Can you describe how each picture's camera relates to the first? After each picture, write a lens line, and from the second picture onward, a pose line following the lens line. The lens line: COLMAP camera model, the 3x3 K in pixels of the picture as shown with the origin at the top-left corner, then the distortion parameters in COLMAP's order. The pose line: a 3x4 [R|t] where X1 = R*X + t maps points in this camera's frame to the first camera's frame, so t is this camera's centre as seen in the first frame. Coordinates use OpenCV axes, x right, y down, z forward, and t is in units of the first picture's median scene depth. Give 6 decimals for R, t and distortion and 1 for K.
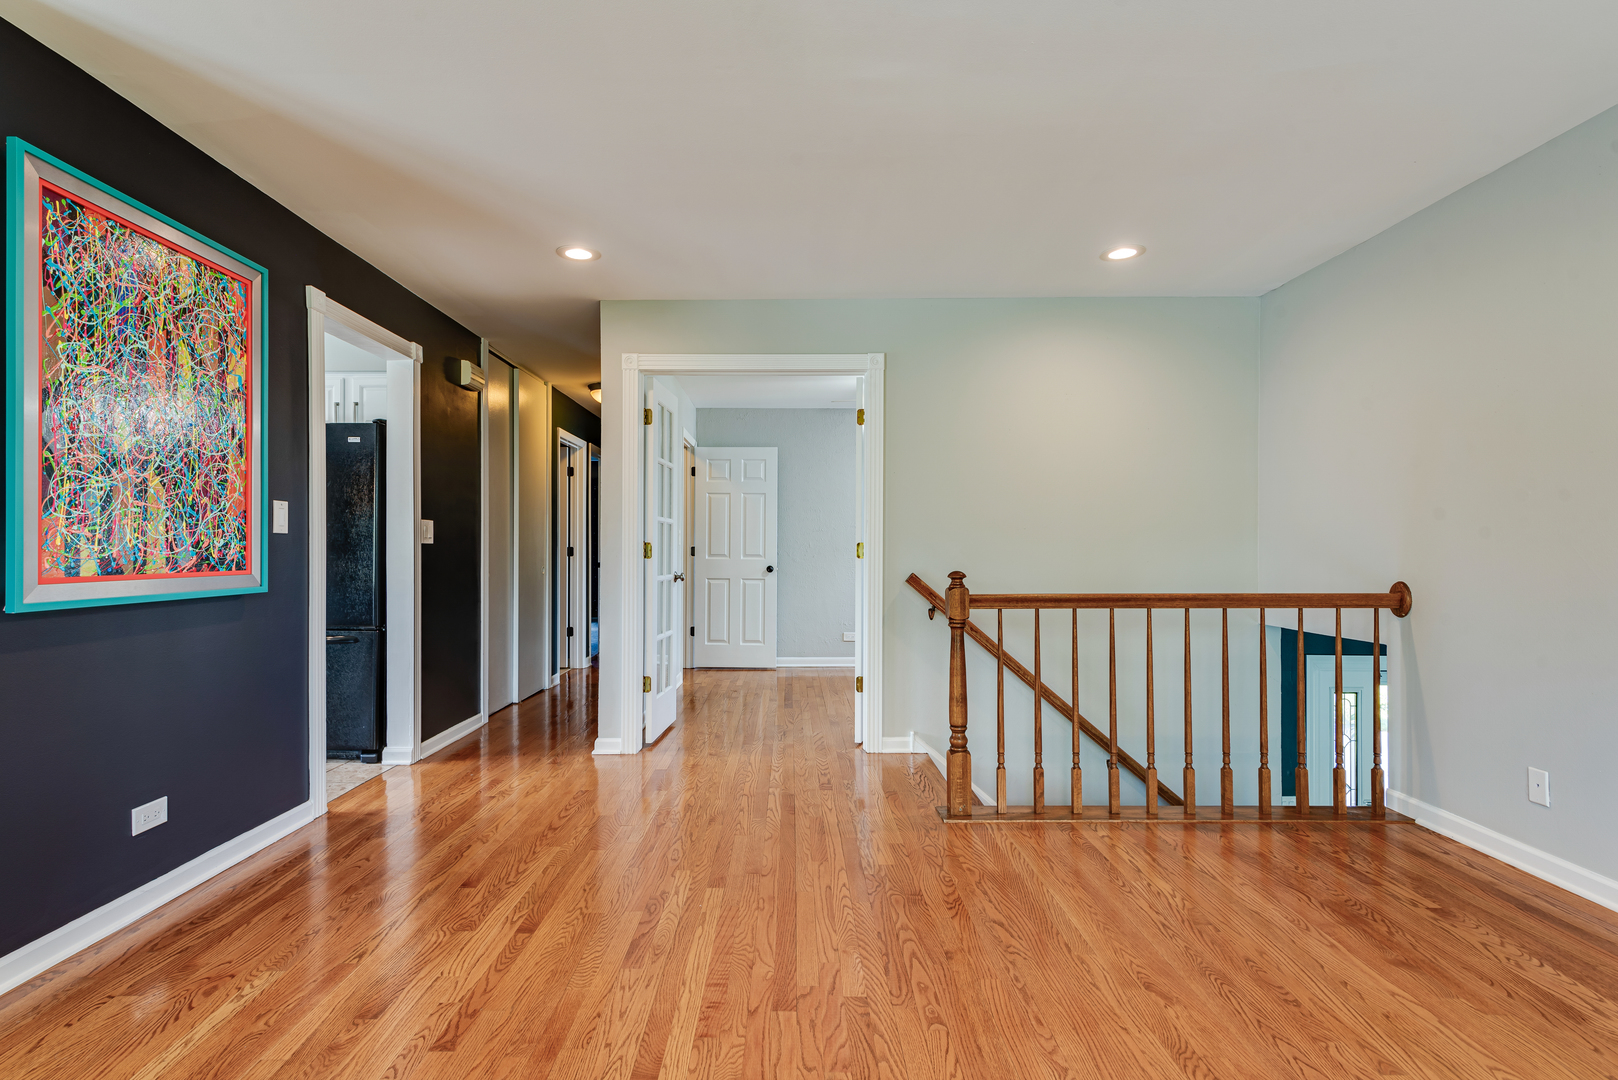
lens RADIAL K [[781.2, 0, 792.6], [0, 781.2, 541.6], [0, 0, 1]] dist [0.025596, -0.012750]
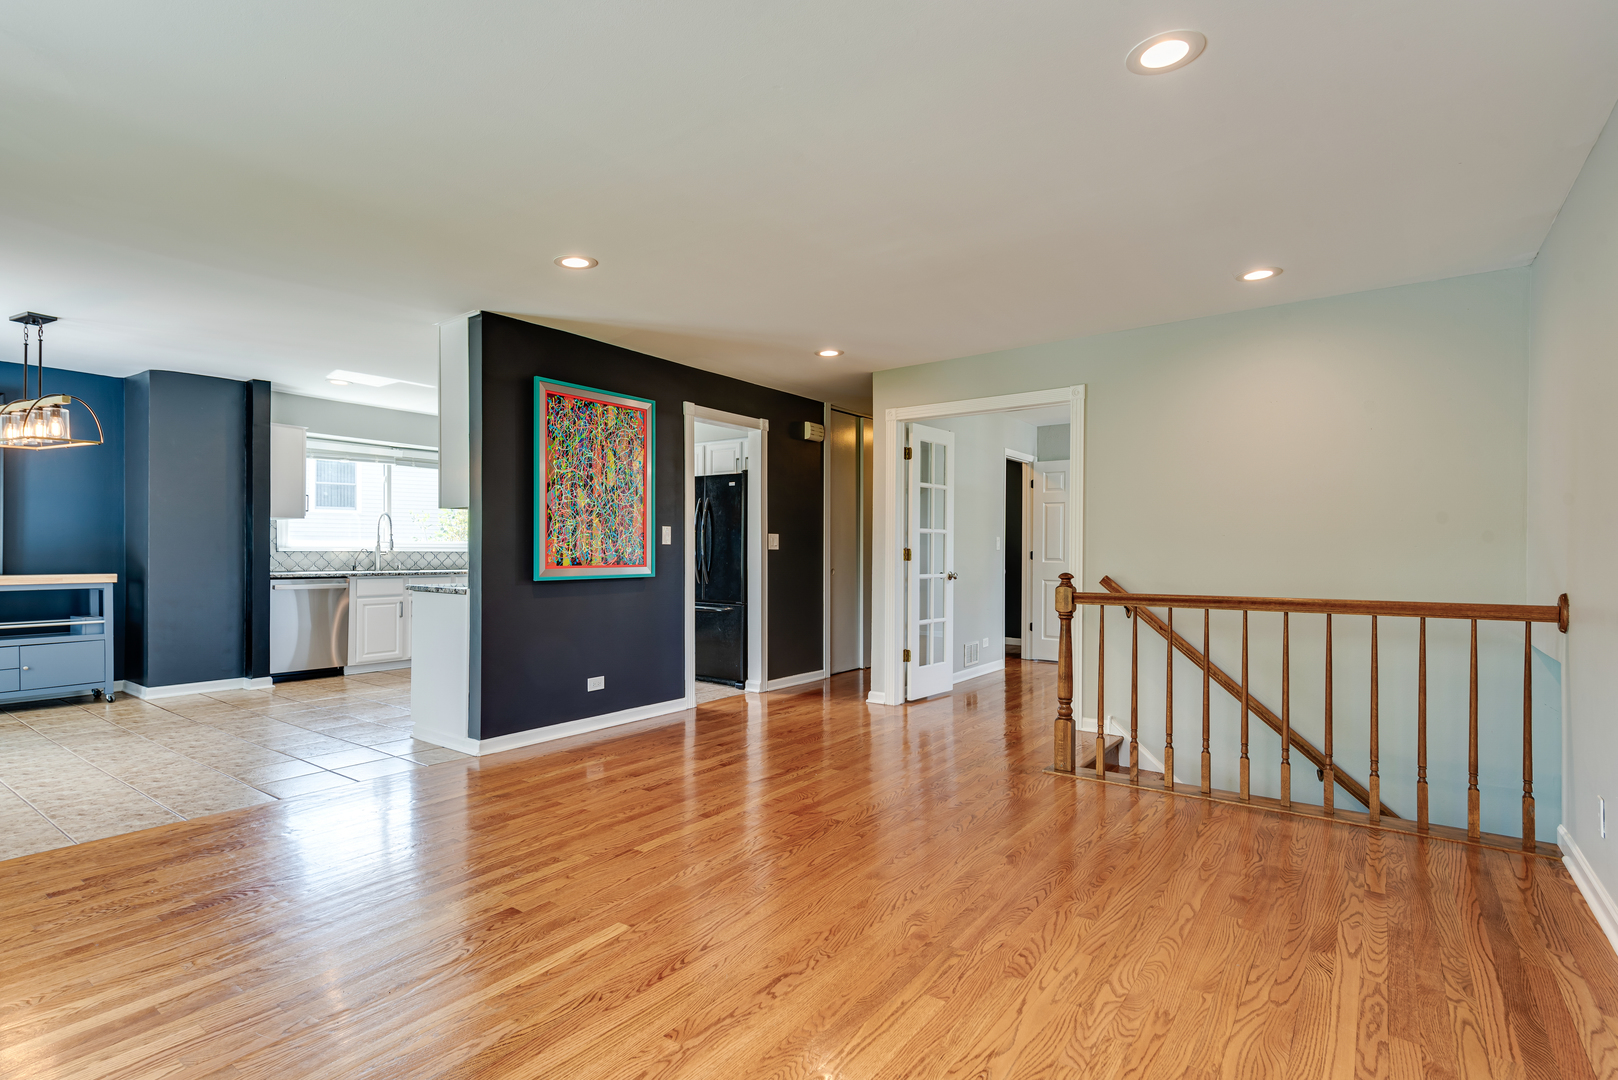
lens RADIAL K [[781.2, 0, 792.6], [0, 781.2, 541.6], [0, 0, 1]] dist [0.025596, -0.012750]
pose [[0.804796, -0.005942, -0.593521, 0.633743], [0.003554, 0.999980, -0.005193, -0.006611], [0.593540, 0.002070, 0.804802, -0.259390]]
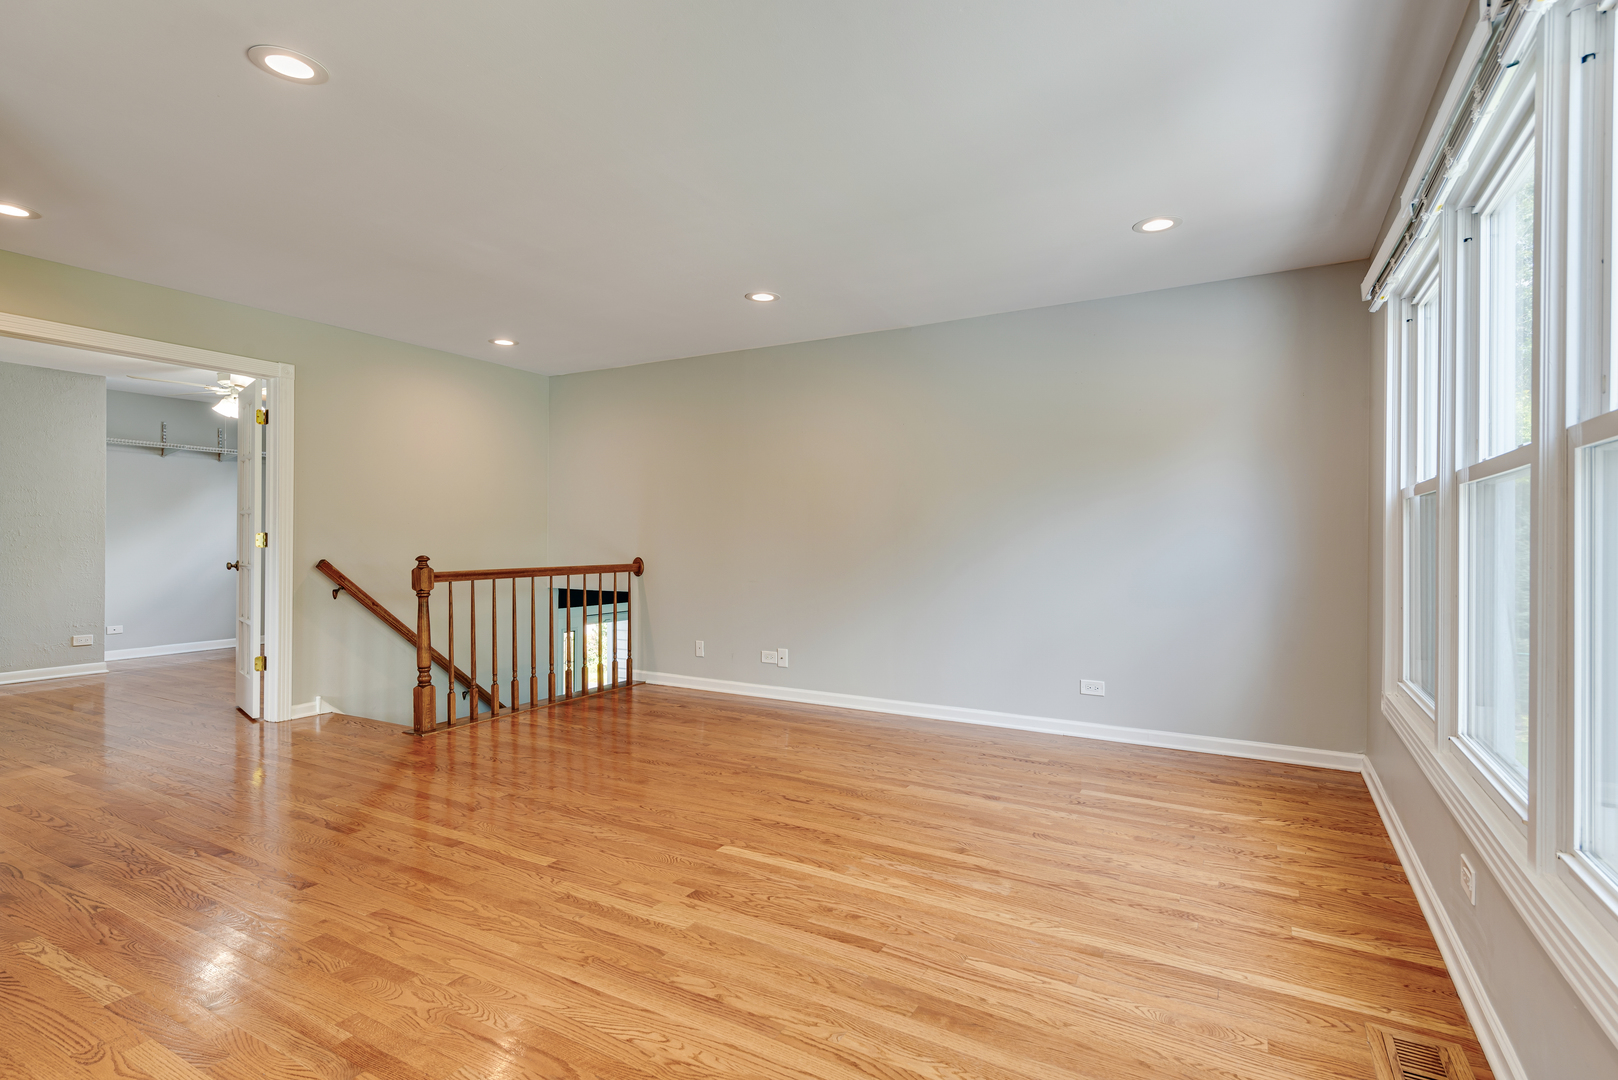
lens RADIAL K [[781.2, 0, 792.6], [0, 781.2, 541.6], [0, 0, 1]] dist [0.025596, -0.012750]
pose [[0.506769, -0.001304, 0.862081, -0.693639], [-0.010780, 0.999911, 0.007850, -0.005028], [-0.862014, -0.013271, 0.506710, -0.273356]]
